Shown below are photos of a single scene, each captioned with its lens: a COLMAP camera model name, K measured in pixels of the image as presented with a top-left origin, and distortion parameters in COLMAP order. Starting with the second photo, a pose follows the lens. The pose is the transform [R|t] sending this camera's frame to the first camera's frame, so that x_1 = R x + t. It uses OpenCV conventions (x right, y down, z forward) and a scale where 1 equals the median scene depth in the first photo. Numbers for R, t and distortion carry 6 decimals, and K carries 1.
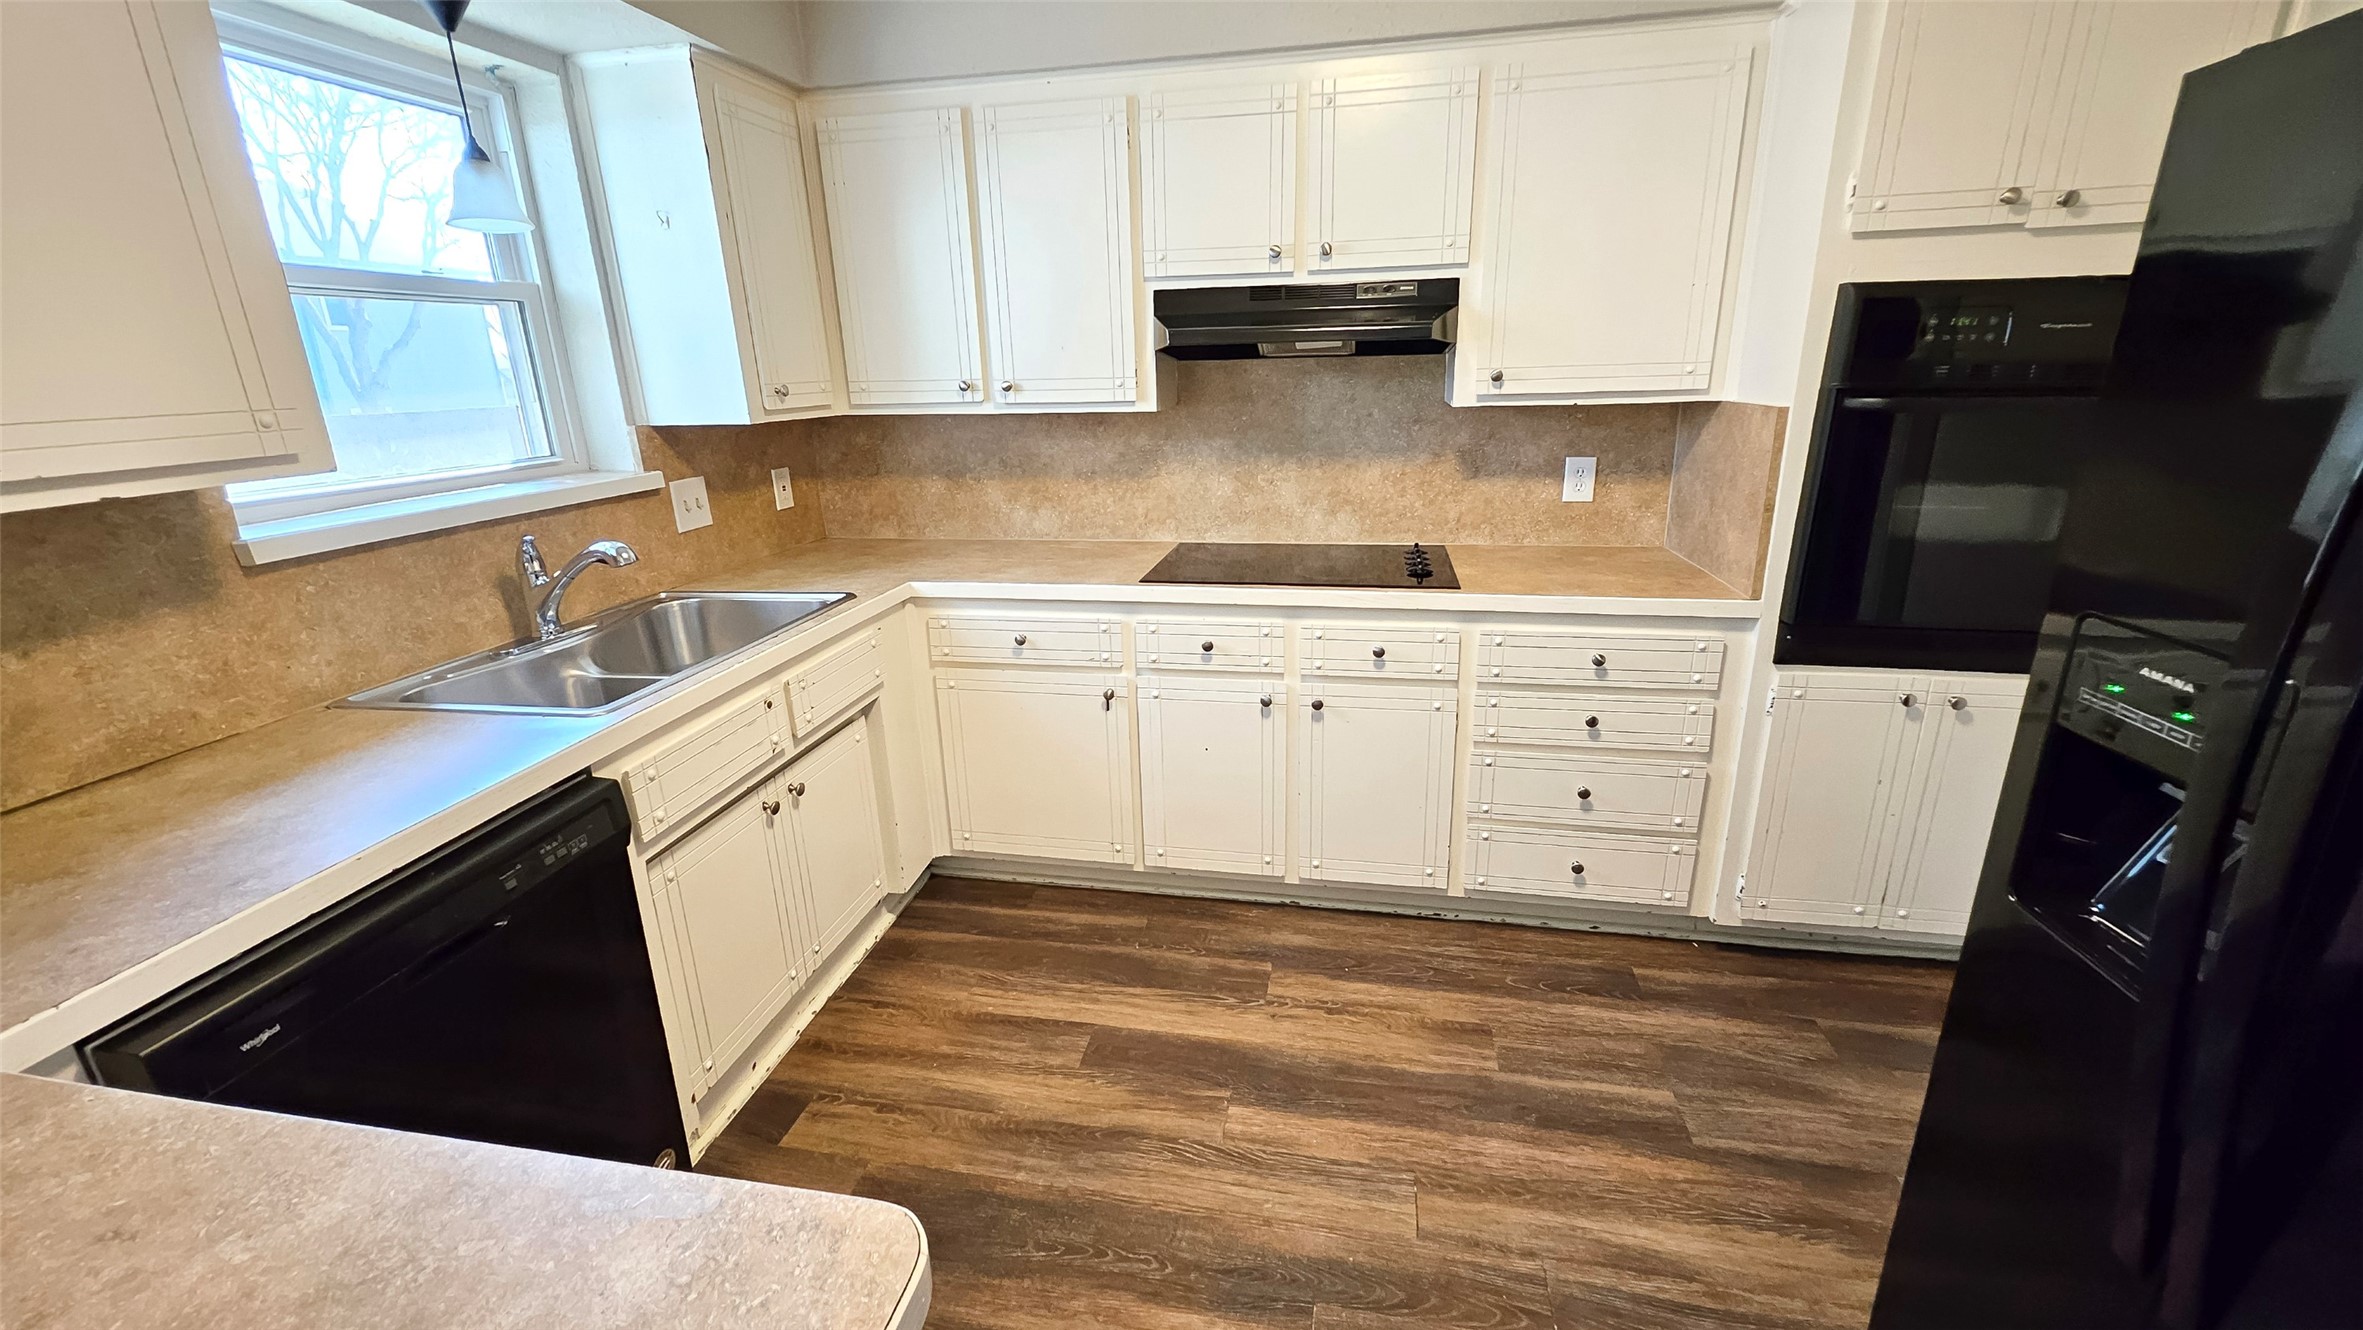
lens RADIAL K [[944.8, 0, 1186.1], [0, 944.8, 650.0], [0, 0, 1]] dist [0.000236, -0.000450]
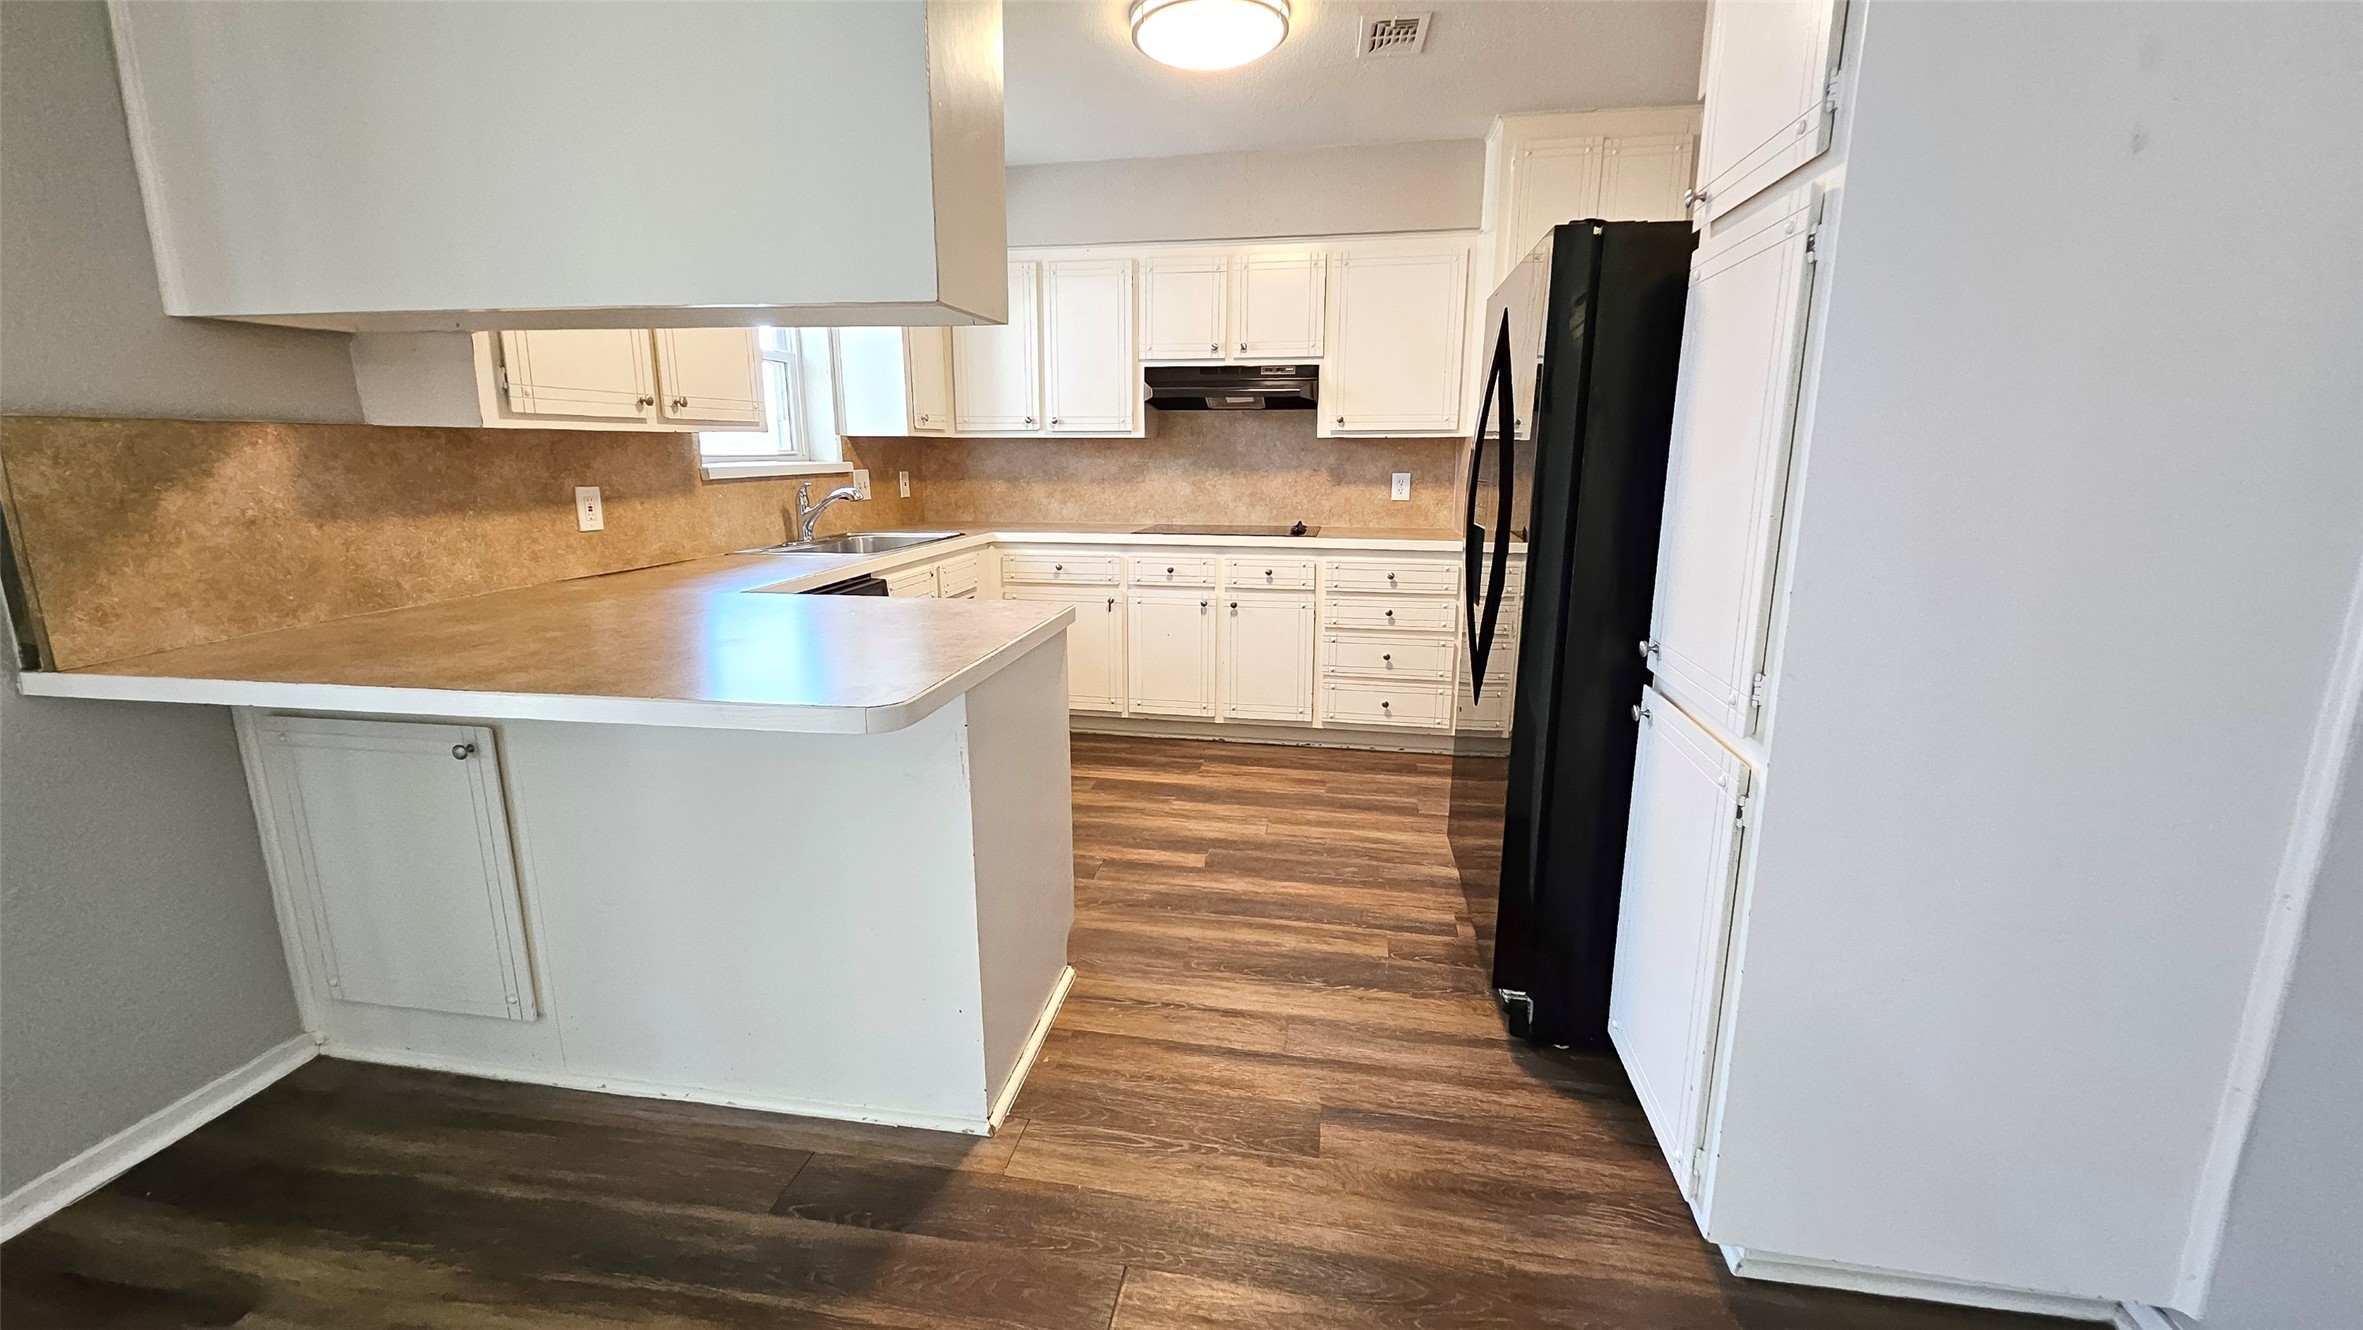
lens RADIAL K [[944.8, 0, 1176.4], [0, 944.8, 638.9], [0, 0, 1]] dist [0.000236, -0.000450]
pose [[0.999668, 0.024795, 0.006957, 0.024657], [-0.024015, 0.995101, -0.095900, 0.276991], [-0.009301, 0.095701, 0.995367, -0.668236]]
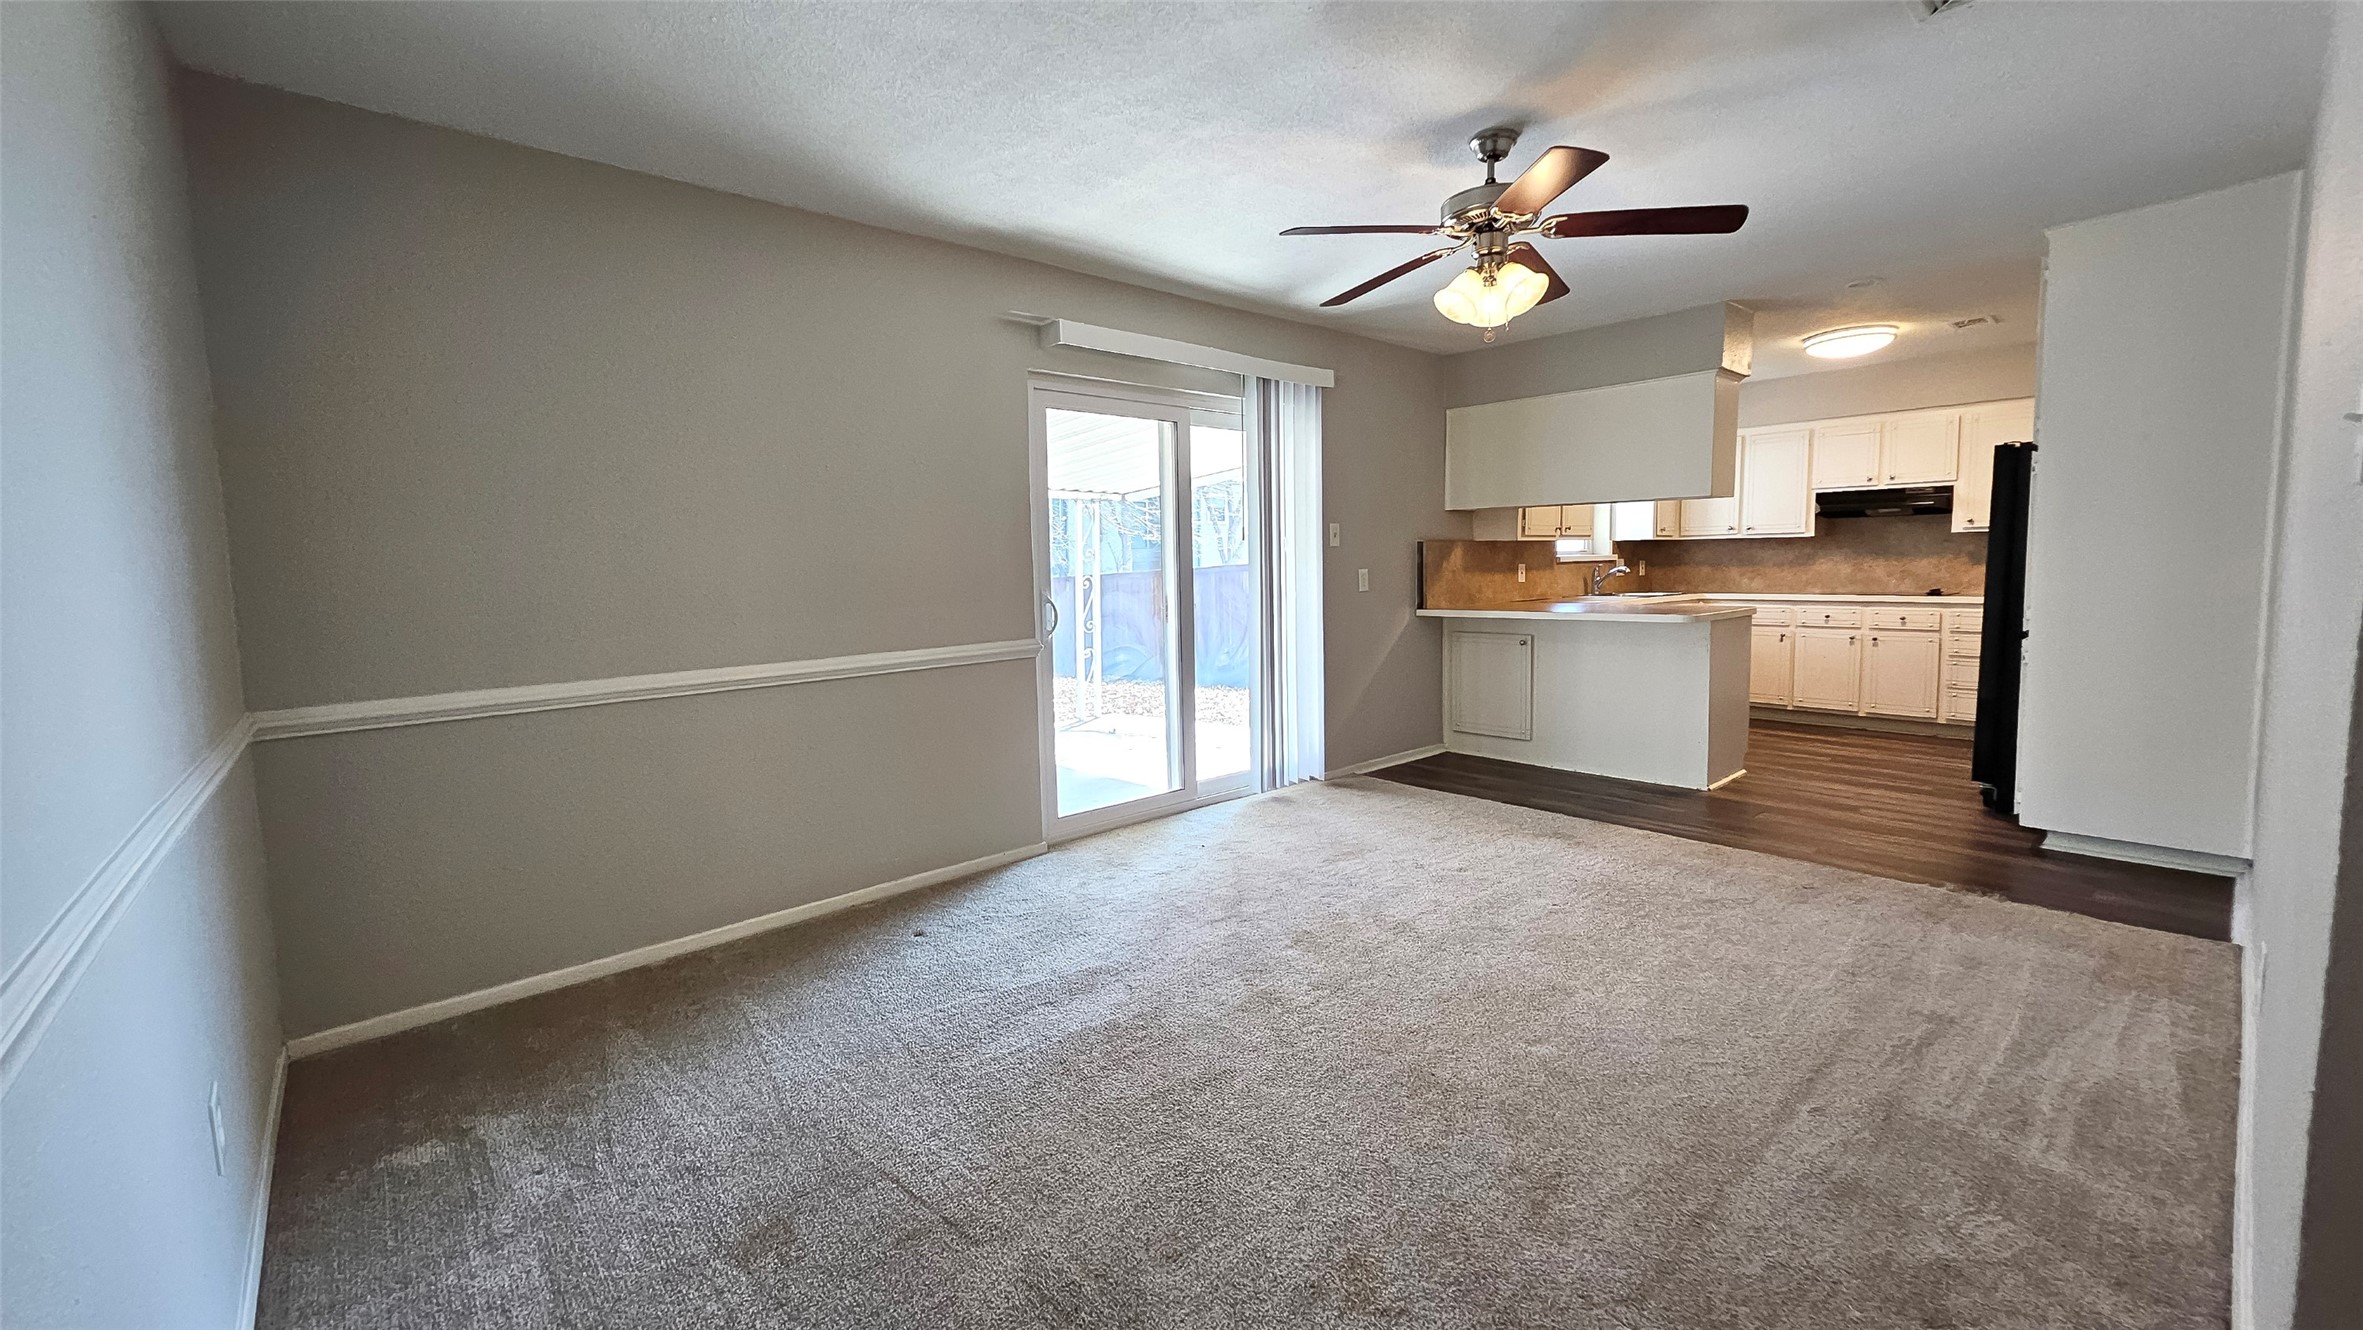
lens RADIAL K [[944.8, 0, 1164.5], [0, 944.8, 636.6], [0, 0, 1]] dist [0.000236, -0.000450]
pose [[0.784076, 0.058866, -0.617867, 0.209133], [-0.180749, 0.974000, -0.136576, 0.762381], [0.593763, 0.218765, 0.774330, -2.216154]]
